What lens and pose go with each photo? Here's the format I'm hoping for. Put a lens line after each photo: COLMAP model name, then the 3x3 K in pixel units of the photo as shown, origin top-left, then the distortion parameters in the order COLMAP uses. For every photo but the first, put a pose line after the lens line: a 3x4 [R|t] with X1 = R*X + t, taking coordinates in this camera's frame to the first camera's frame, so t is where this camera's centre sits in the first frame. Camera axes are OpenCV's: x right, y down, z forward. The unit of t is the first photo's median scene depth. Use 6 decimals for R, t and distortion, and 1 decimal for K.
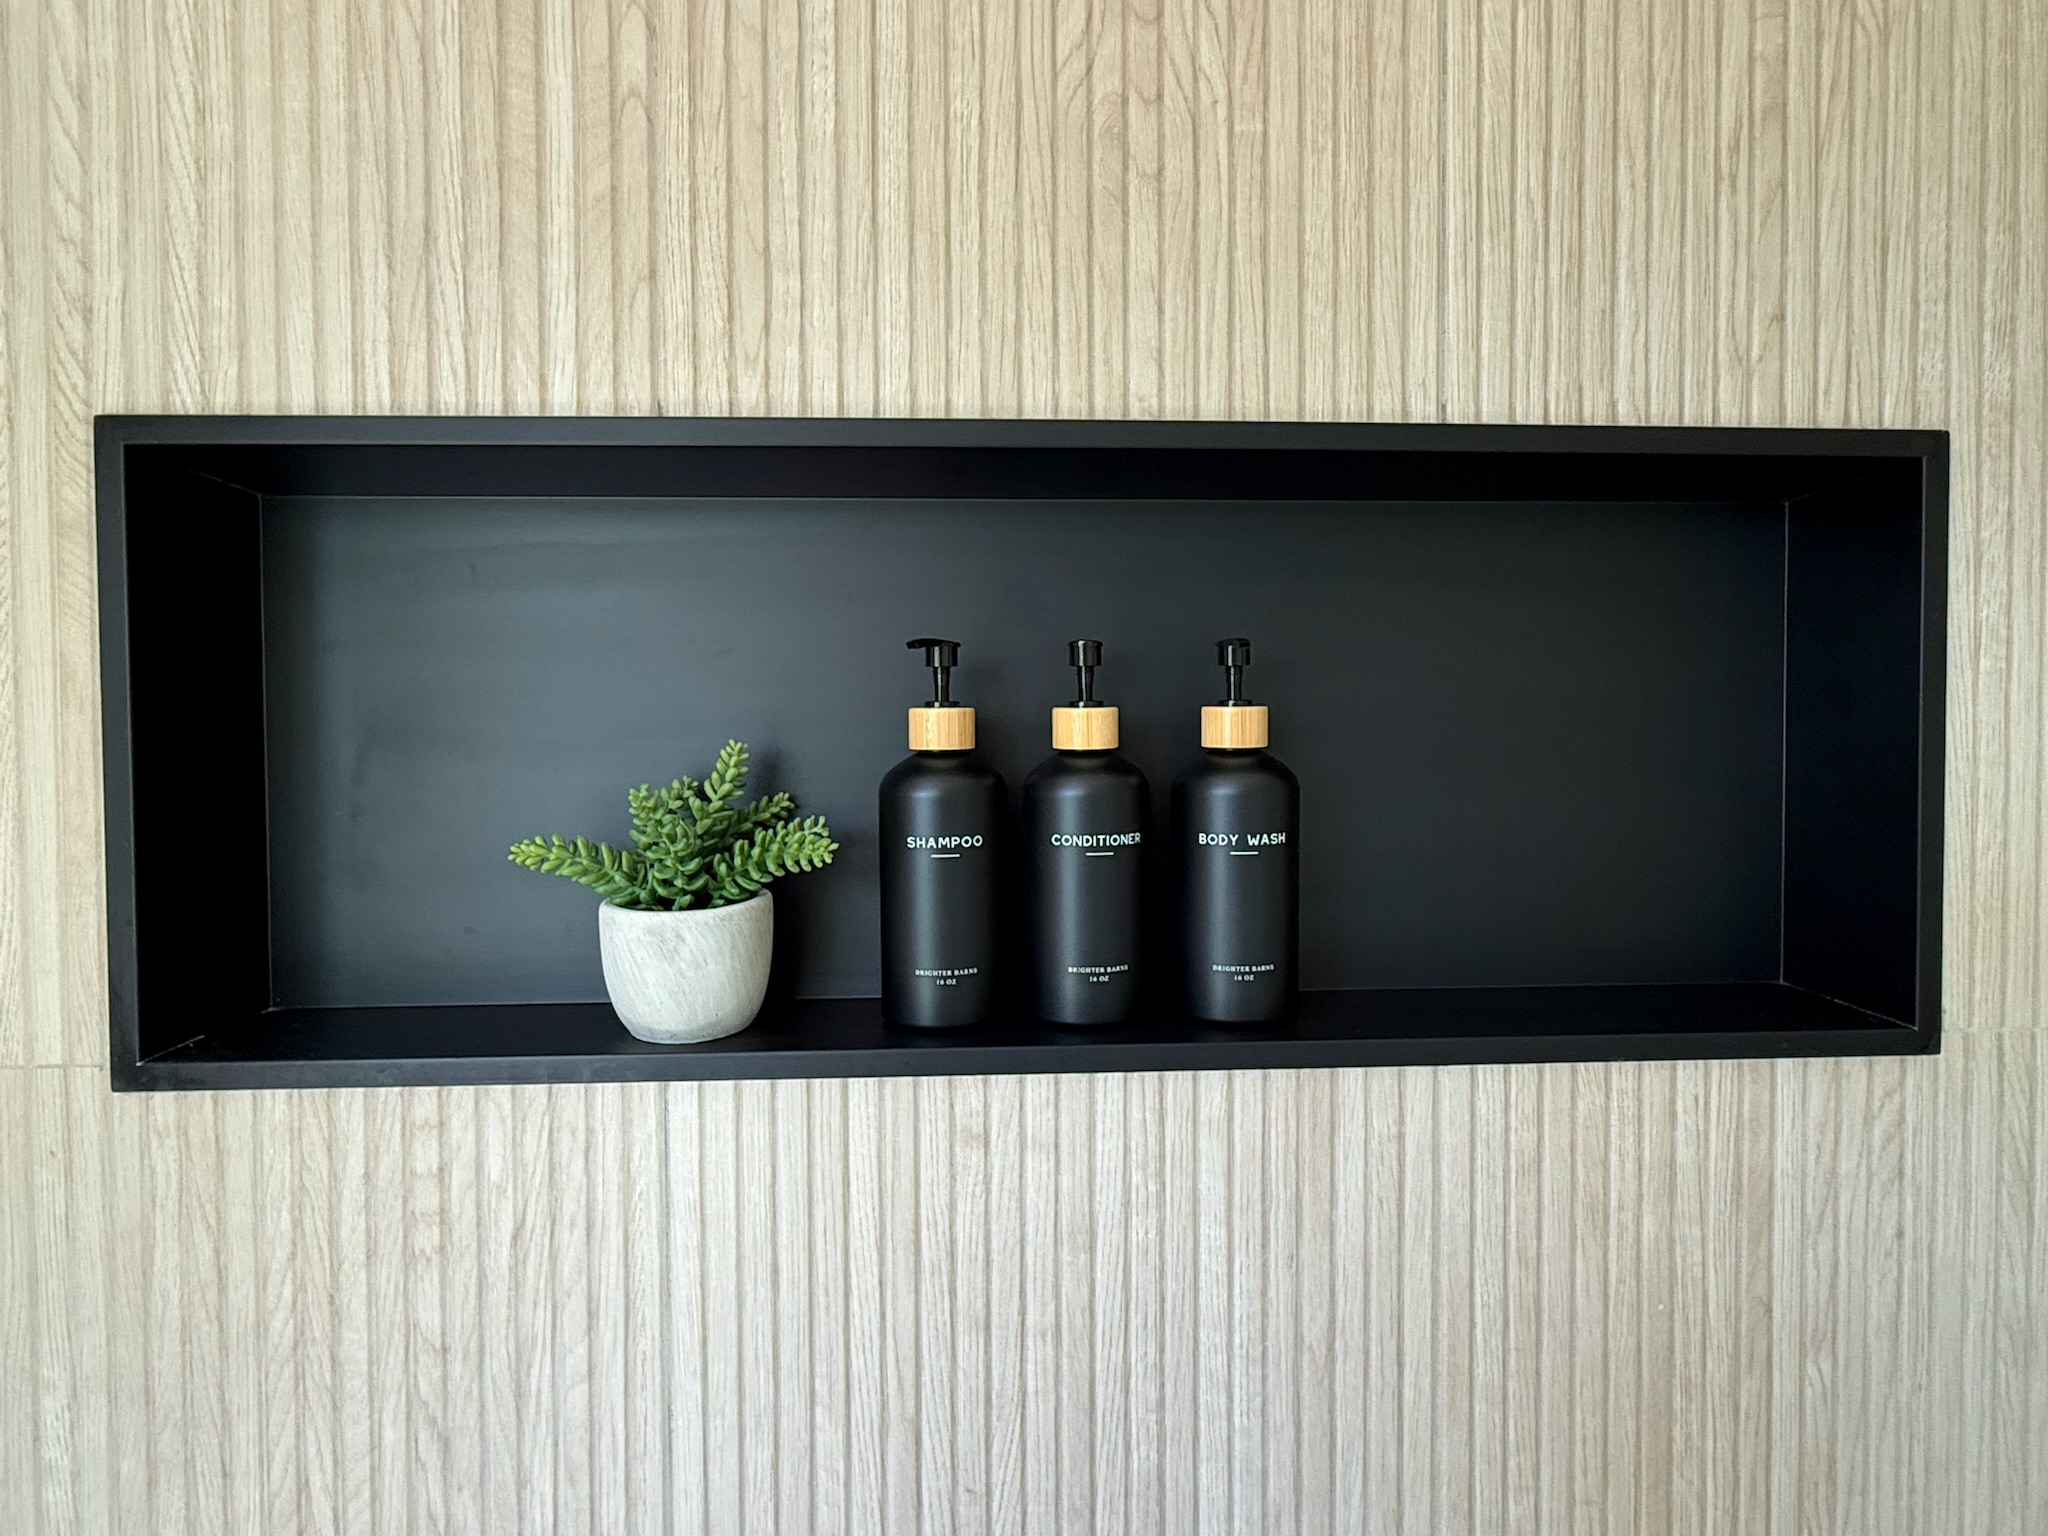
lens RADIAL K [[1133.4, 0, 1025.6], [0, 1133.4, 774.5], [0, 0, 1]] dist [-0.007670, 0.001837]
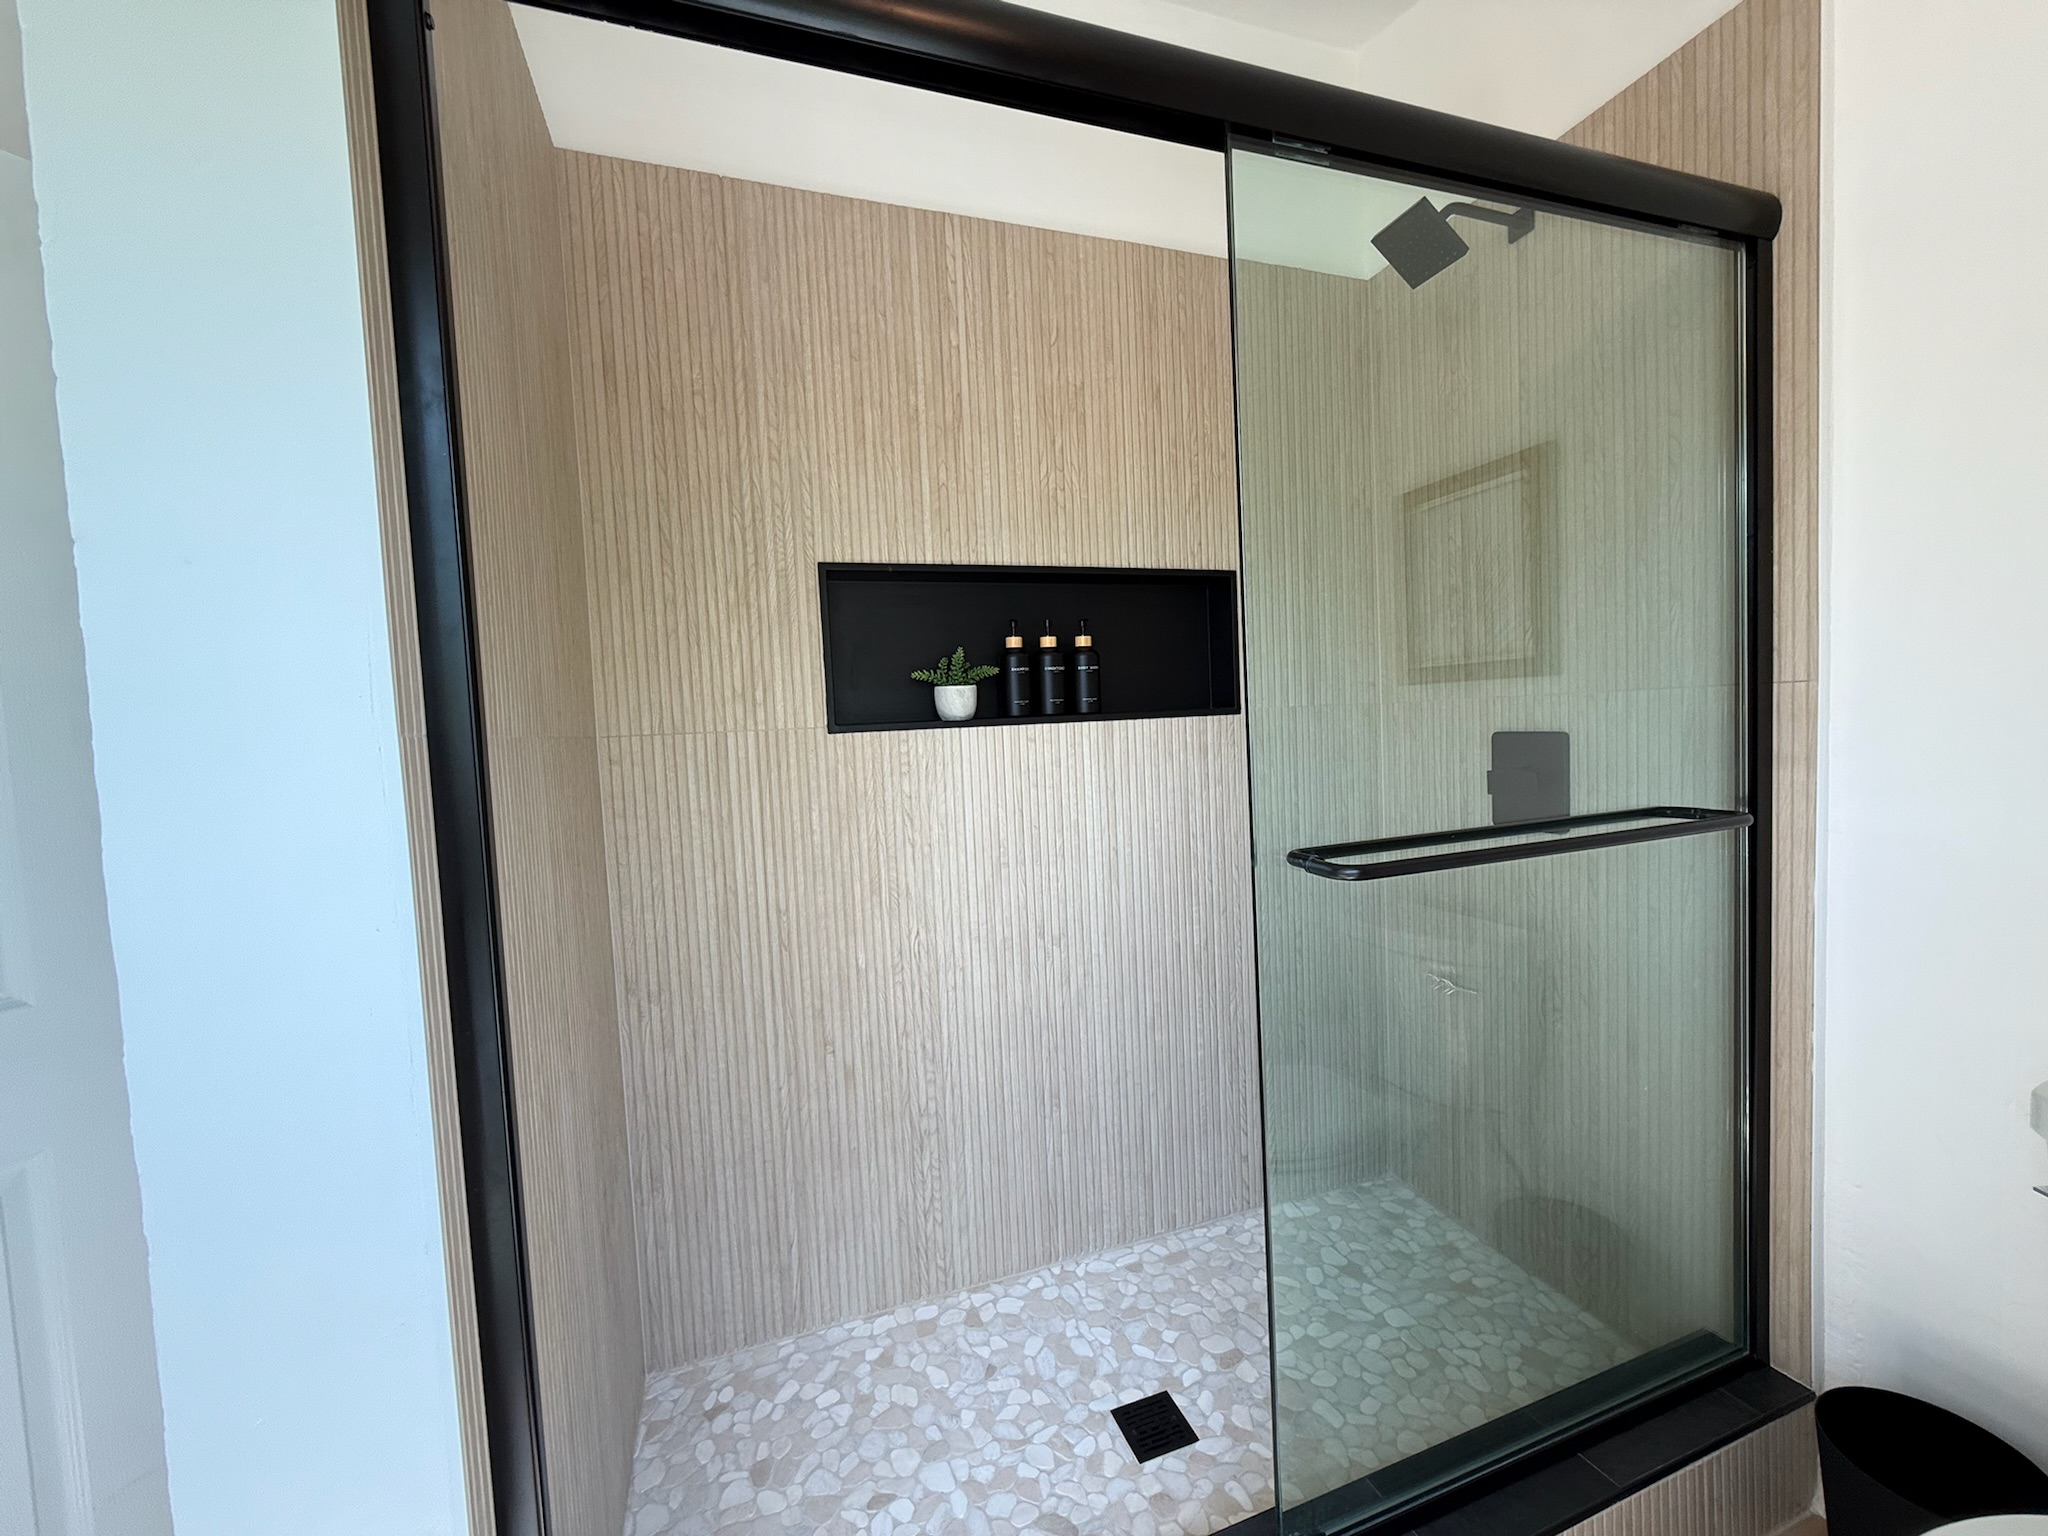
lens RADIAL K [[824.5, 0, 1025.9], [0, 824.5, 761.2], [0, 0, 1]] dist [-0.001822, -0.000013]
pose [[0.958199, -0.052256, 0.281291, -0.938653], [0.046689, 0.998559, 0.026463, 0.324703], [-0.282269, -0.012224, 0.959257, -1.922621]]
